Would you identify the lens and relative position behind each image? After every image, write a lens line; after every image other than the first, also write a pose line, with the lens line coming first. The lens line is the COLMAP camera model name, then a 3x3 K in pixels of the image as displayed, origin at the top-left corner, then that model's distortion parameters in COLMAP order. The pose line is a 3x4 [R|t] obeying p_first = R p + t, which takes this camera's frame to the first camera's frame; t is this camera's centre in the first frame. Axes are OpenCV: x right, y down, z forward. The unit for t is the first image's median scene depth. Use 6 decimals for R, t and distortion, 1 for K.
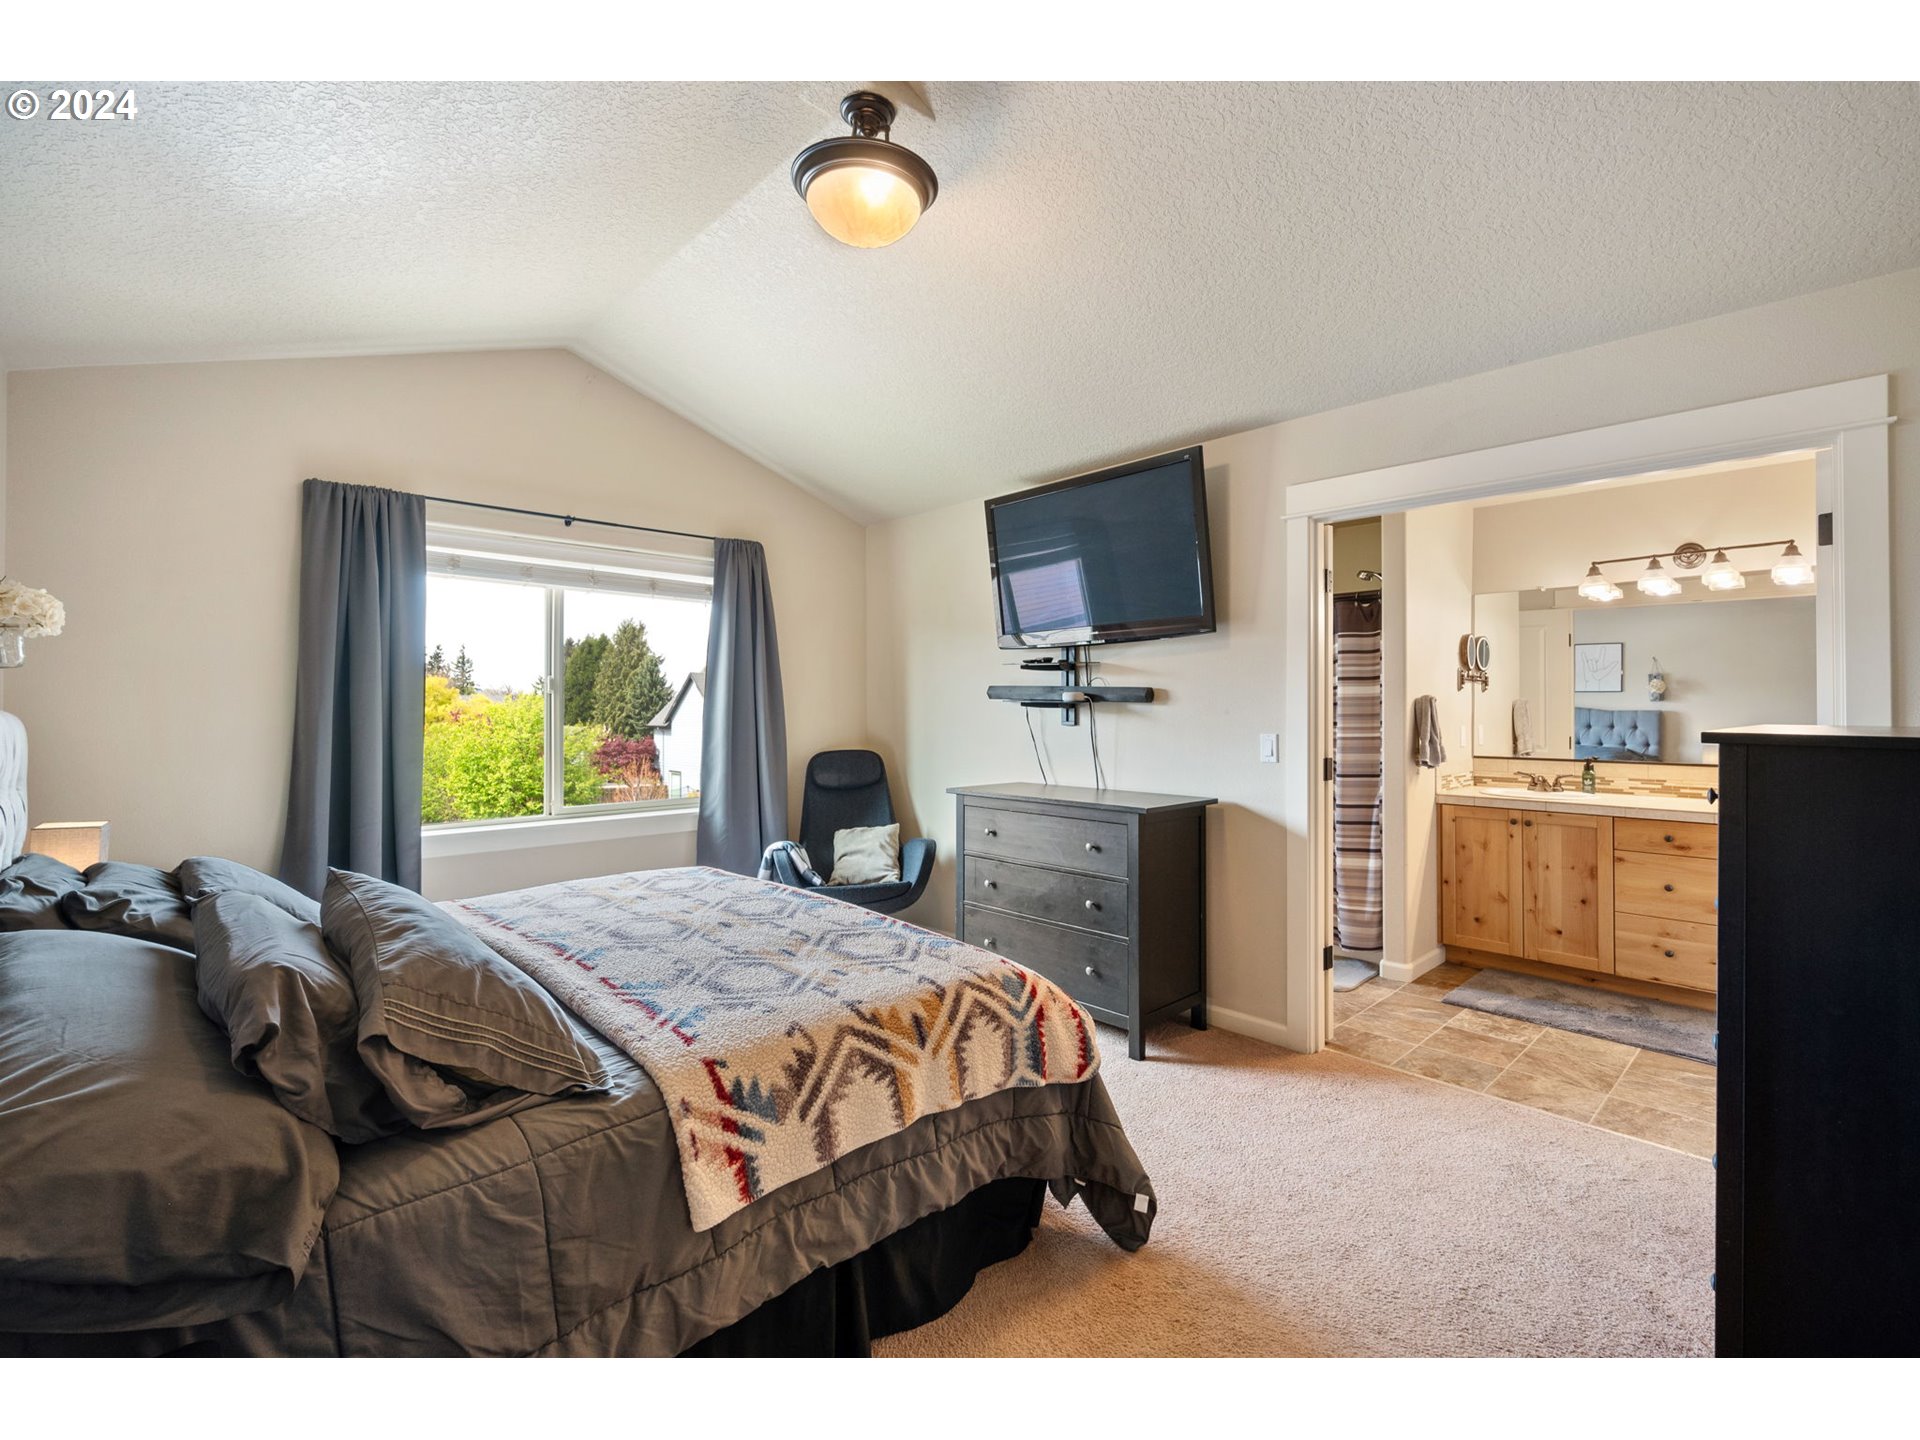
lens RADIAL K [[856.0, 0, 952.3], [0, 856.0, 697.9], [0, 0, 1]] dist [-0.002148, 0.000271]
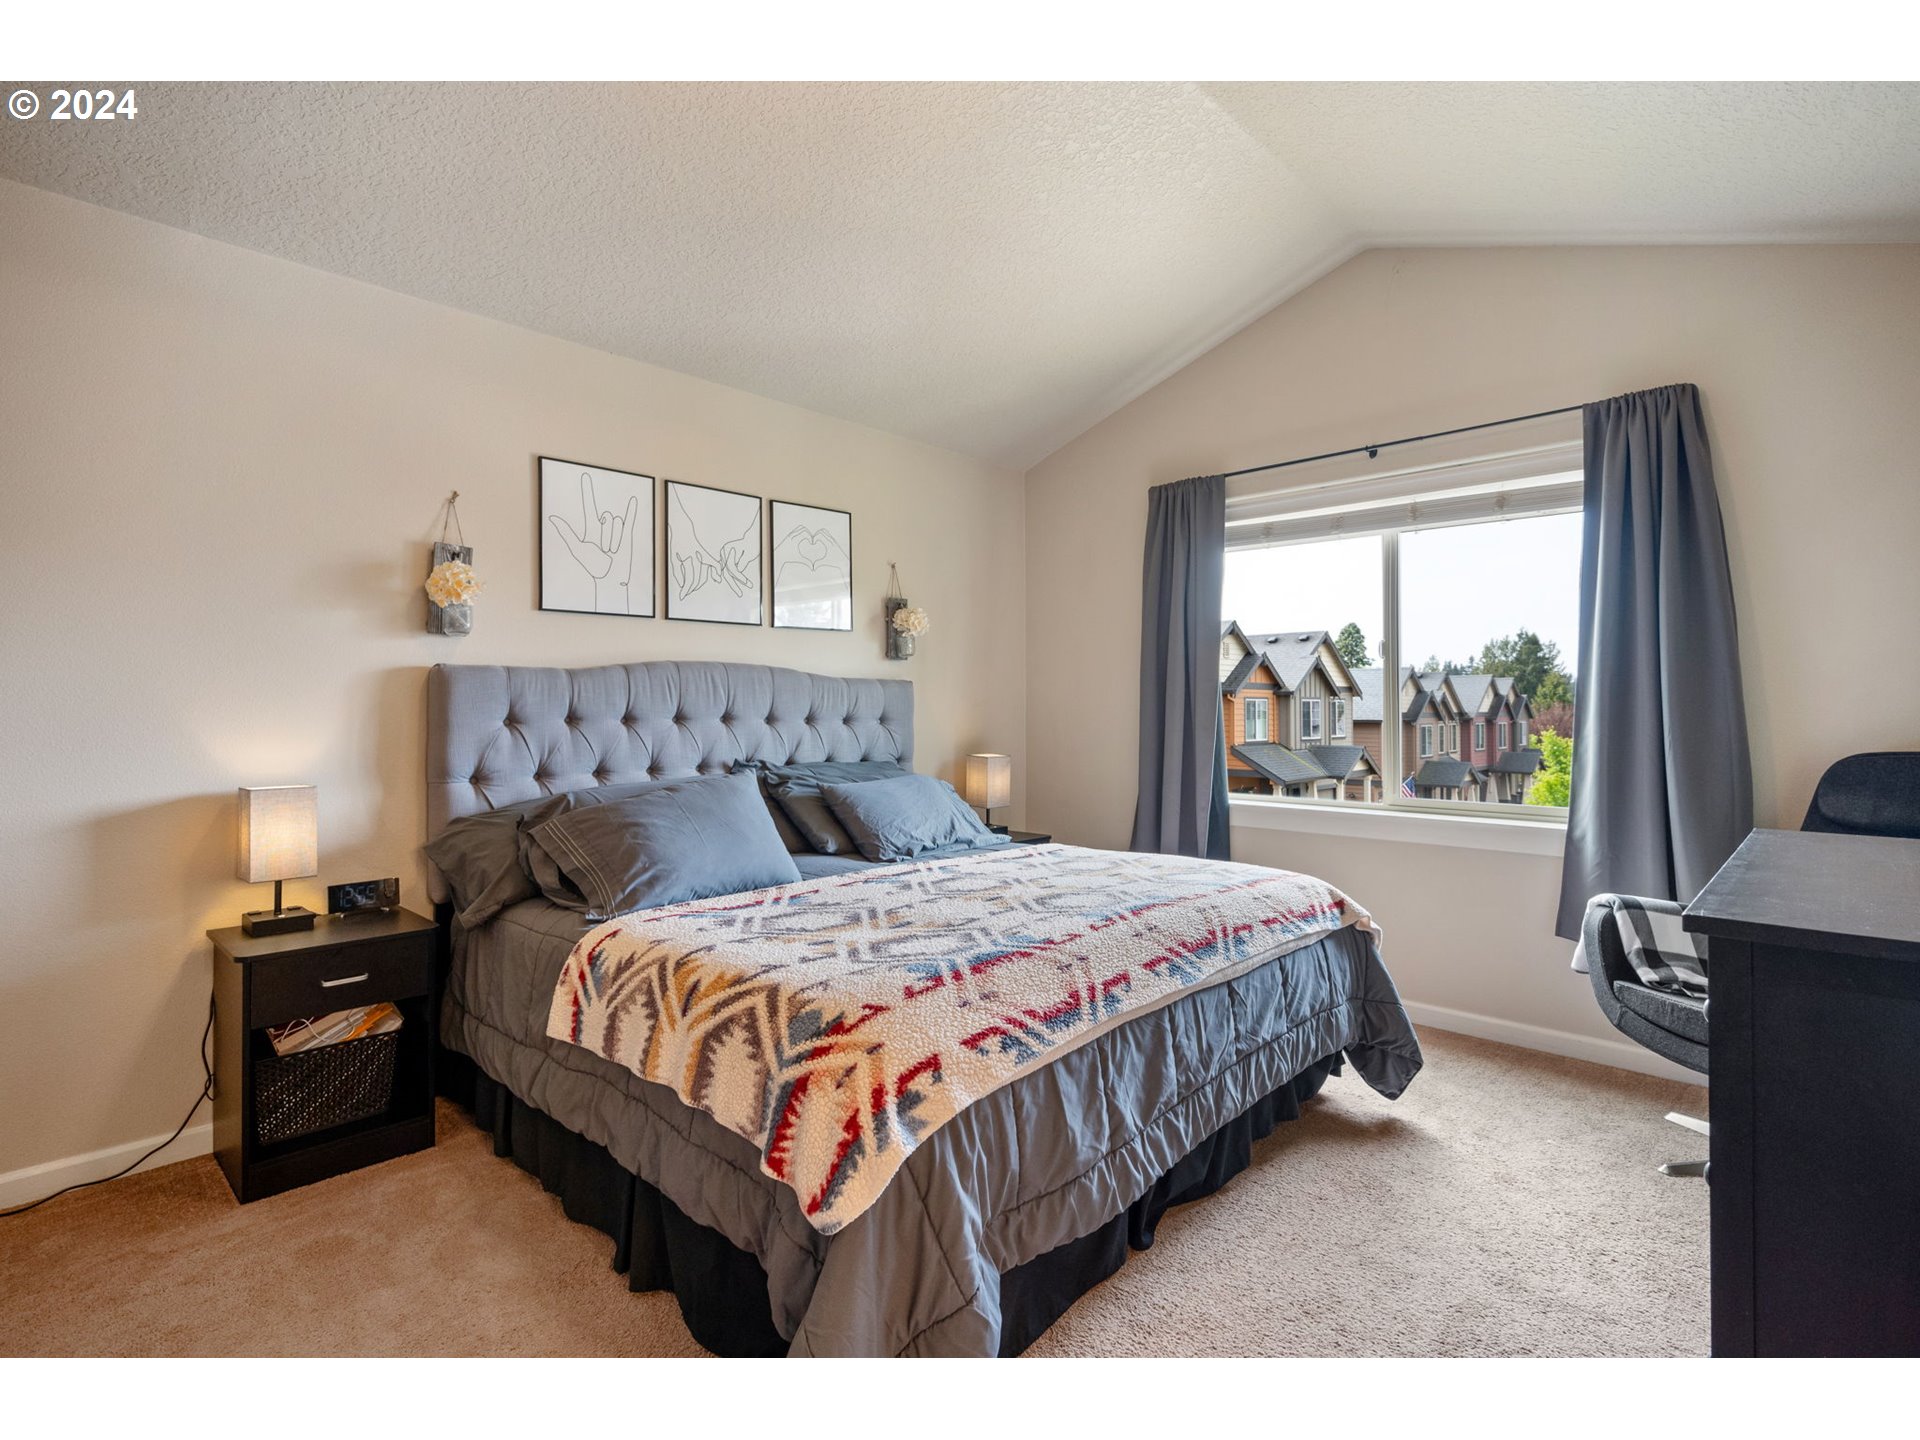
lens RADIAL K [[934.4, 0, 968.1], [0, 934.4, 691.9], [0, 0, 1]] dist [-0.005356, -0.000303]
pose [[0.065053, -0.013723, -0.997787, 0.867780], [0.007720, 0.999882, -0.013249, 0.072921], [0.997852, -0.006841, 0.065151, 1.104817]]
